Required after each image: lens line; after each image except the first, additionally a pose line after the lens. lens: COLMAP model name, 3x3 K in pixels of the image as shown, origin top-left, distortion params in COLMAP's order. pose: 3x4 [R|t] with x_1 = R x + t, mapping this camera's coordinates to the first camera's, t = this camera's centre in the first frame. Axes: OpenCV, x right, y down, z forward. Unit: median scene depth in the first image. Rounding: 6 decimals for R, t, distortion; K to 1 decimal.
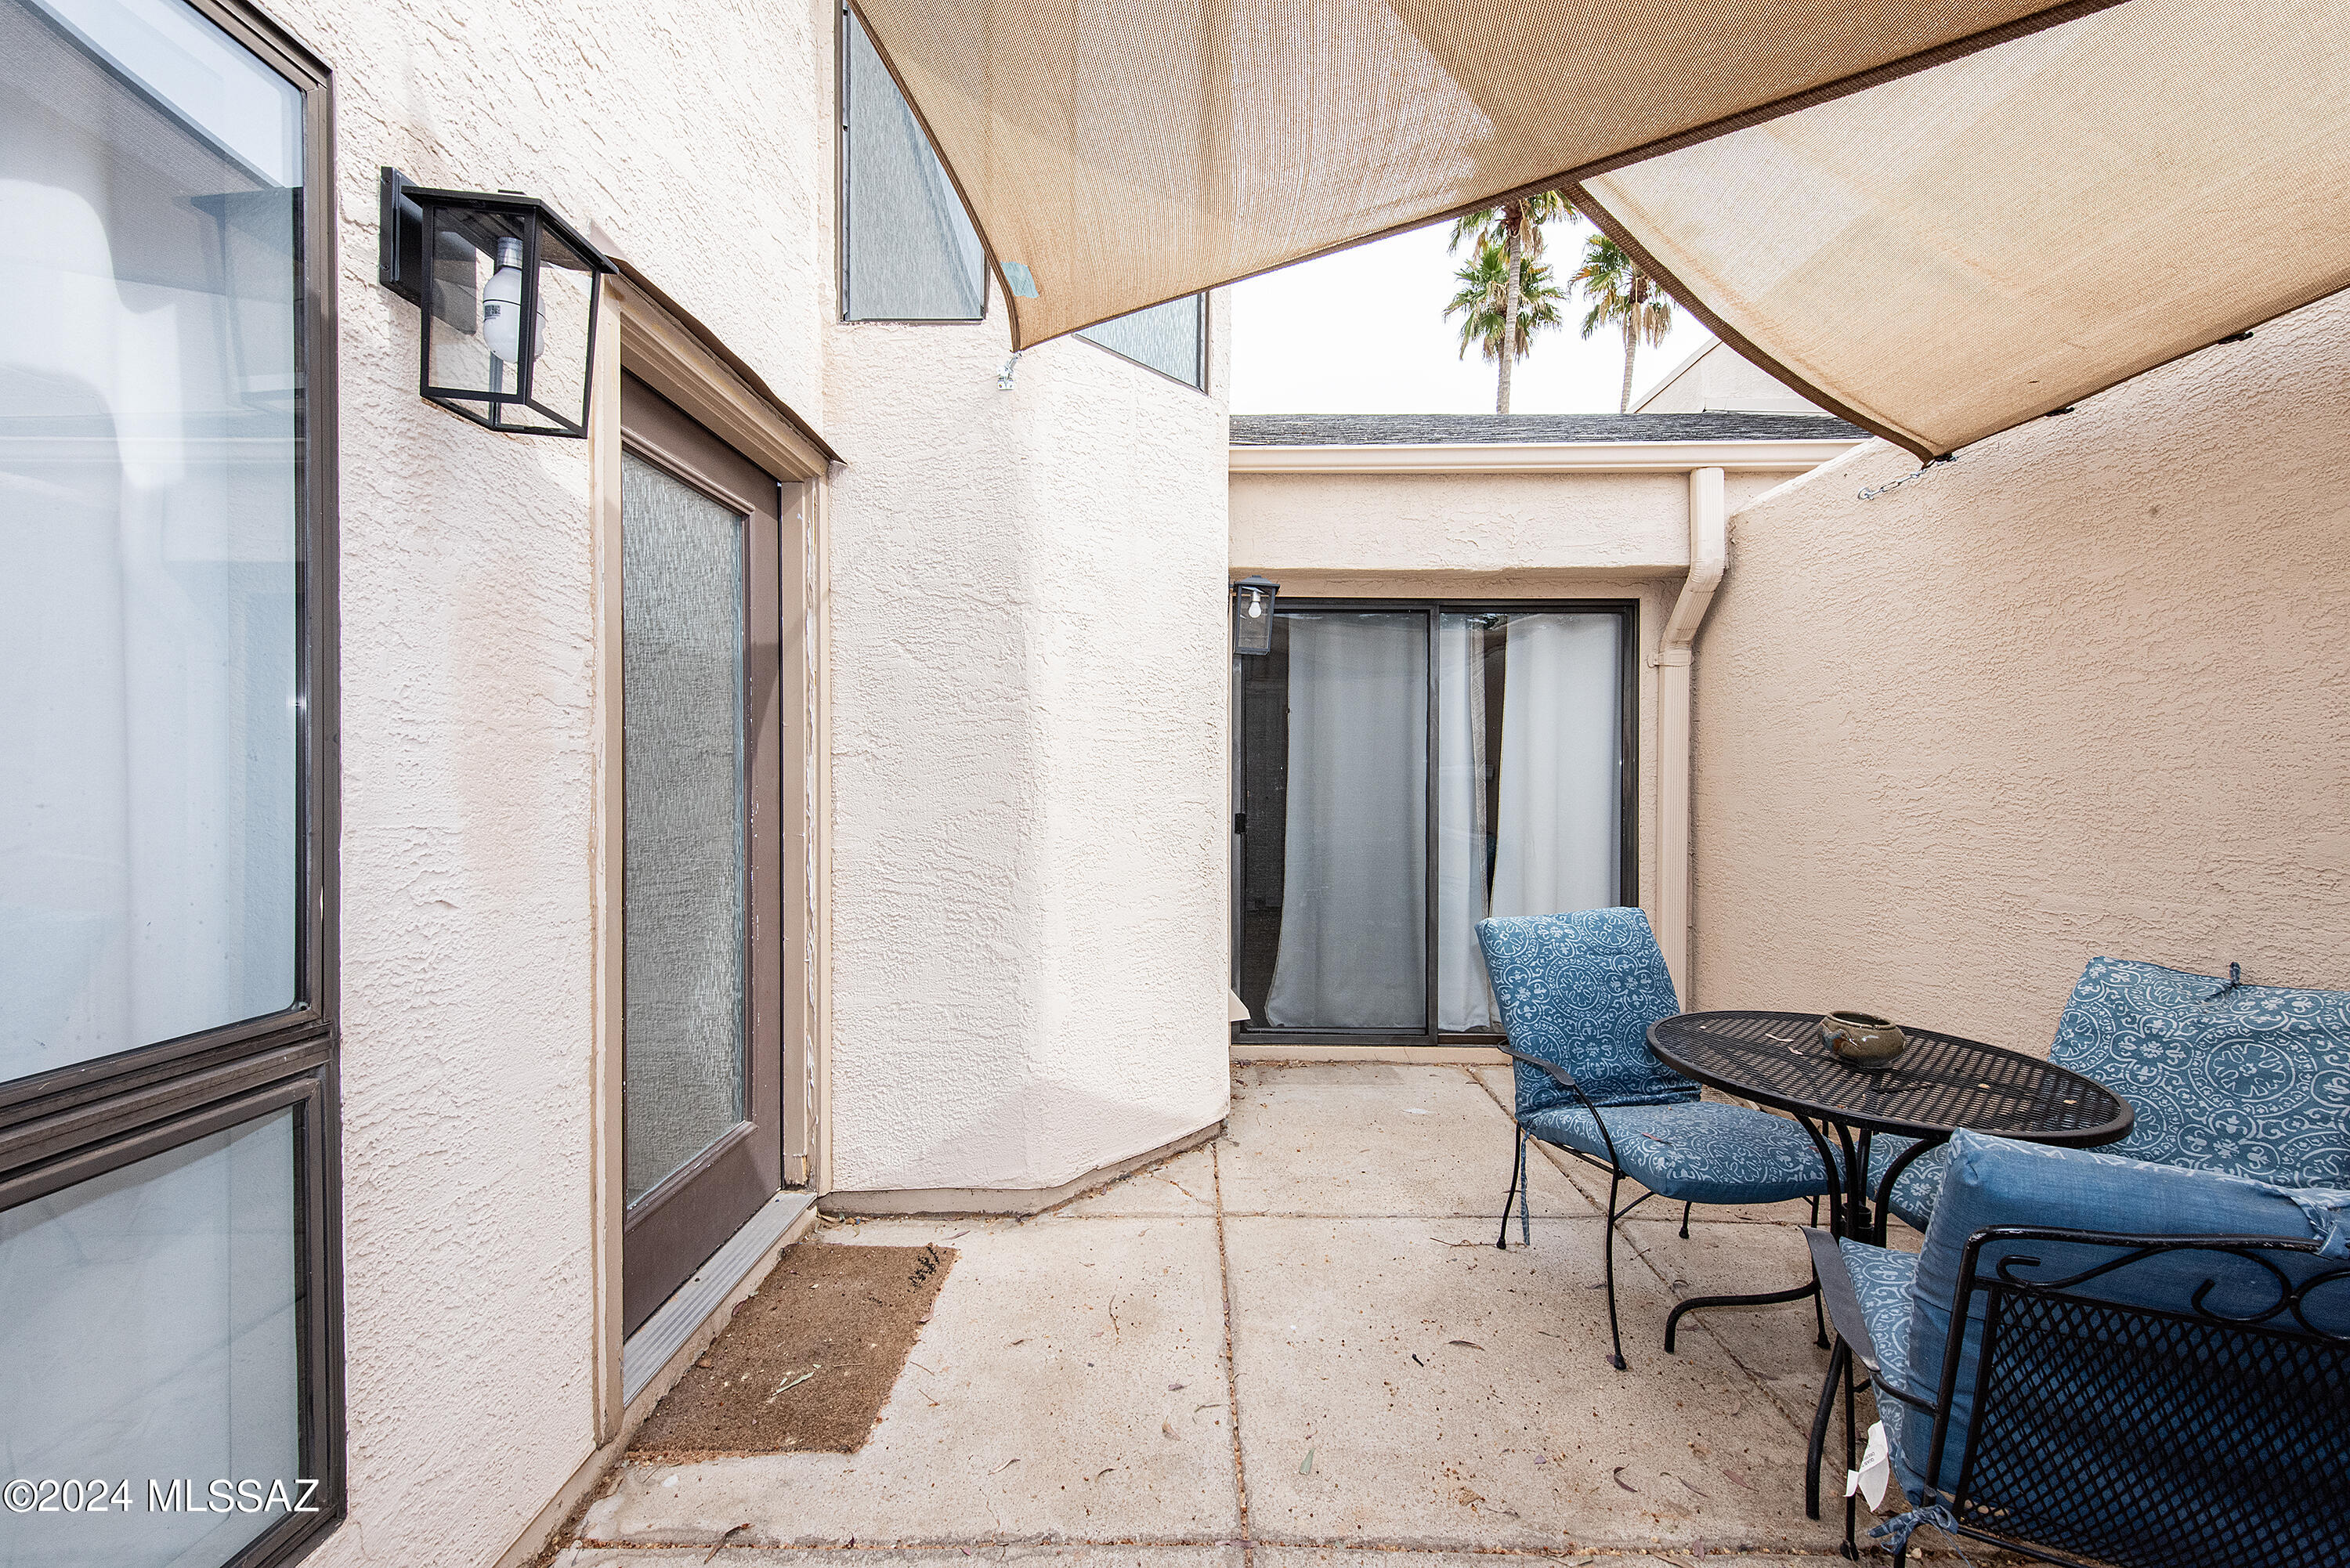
lens RADIAL K [[926.2, 0, 1207.3], [0, 926.2, 782.2], [0, 0, 1]] dist [0.017928, -0.006955]
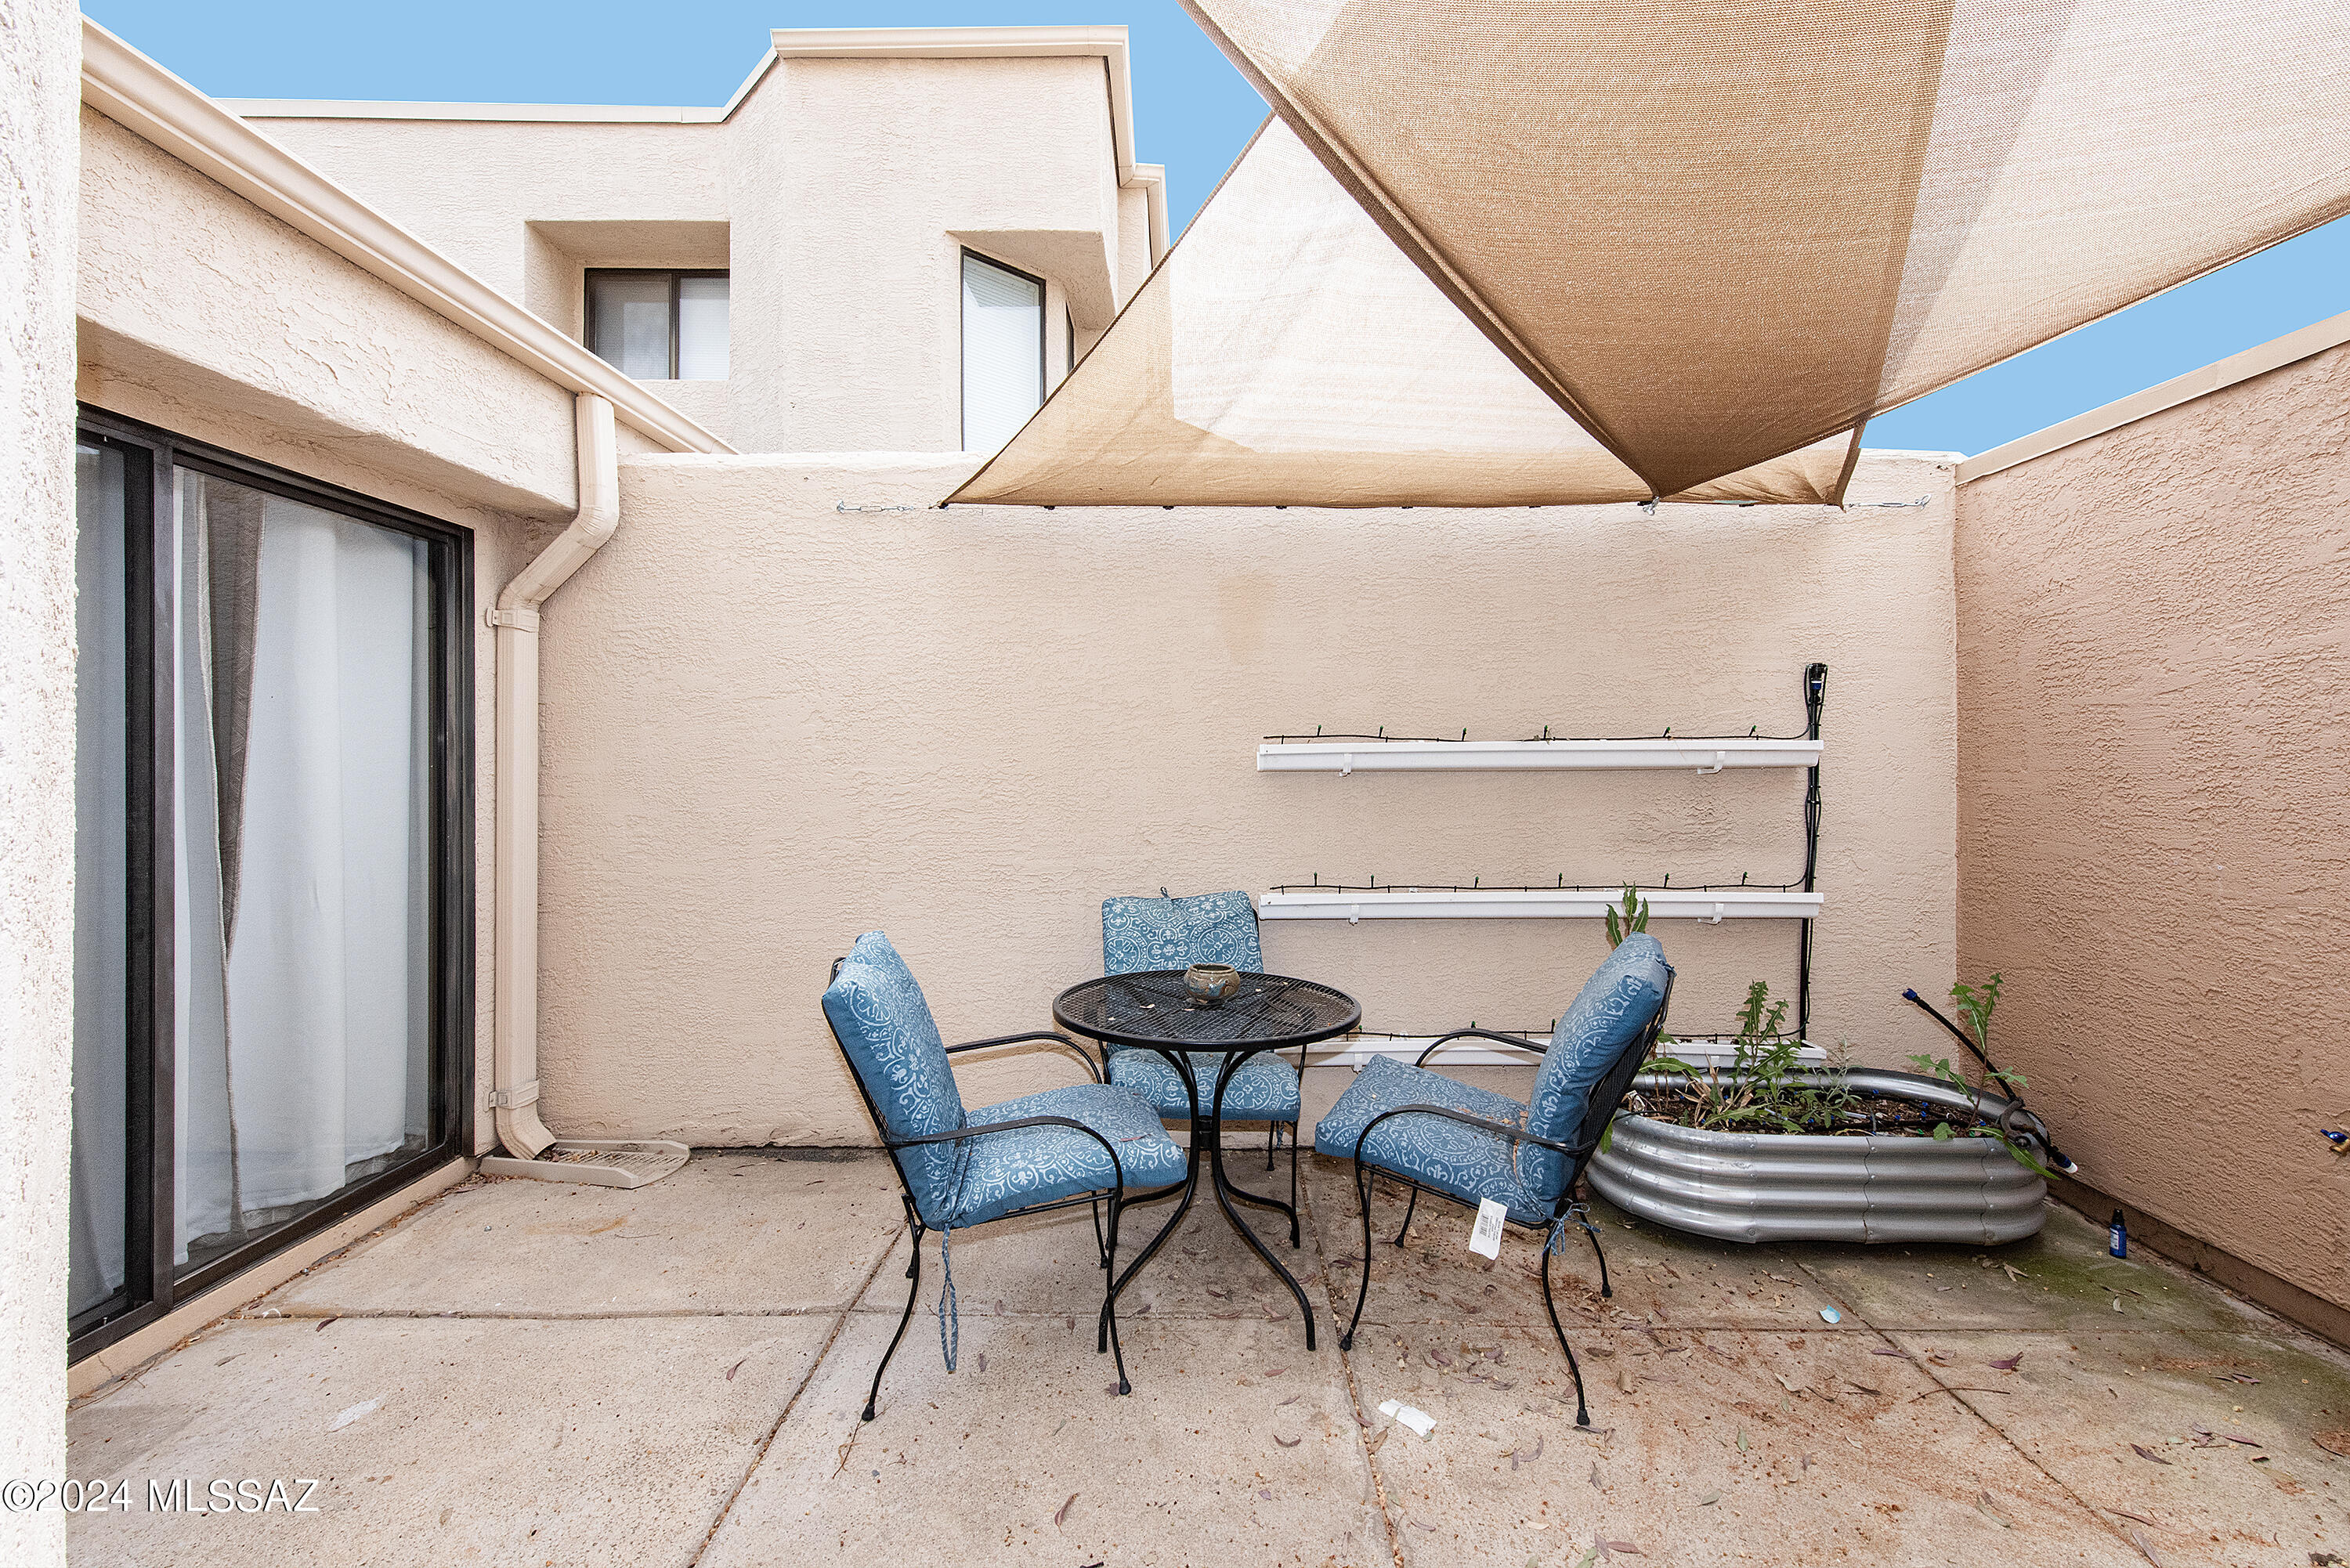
lens RADIAL K [[927.0, 0, 1177.0], [0, 927.0, 764.2], [0, 0, 1]] dist [-0.001441, -0.000242]
pose [[0.026835, -0.005183, 0.999626, -0.436482], [0.007621, 0.999959, 0.004980, -0.025431], [-0.999611, 0.007484, 0.026874, 0.775873]]
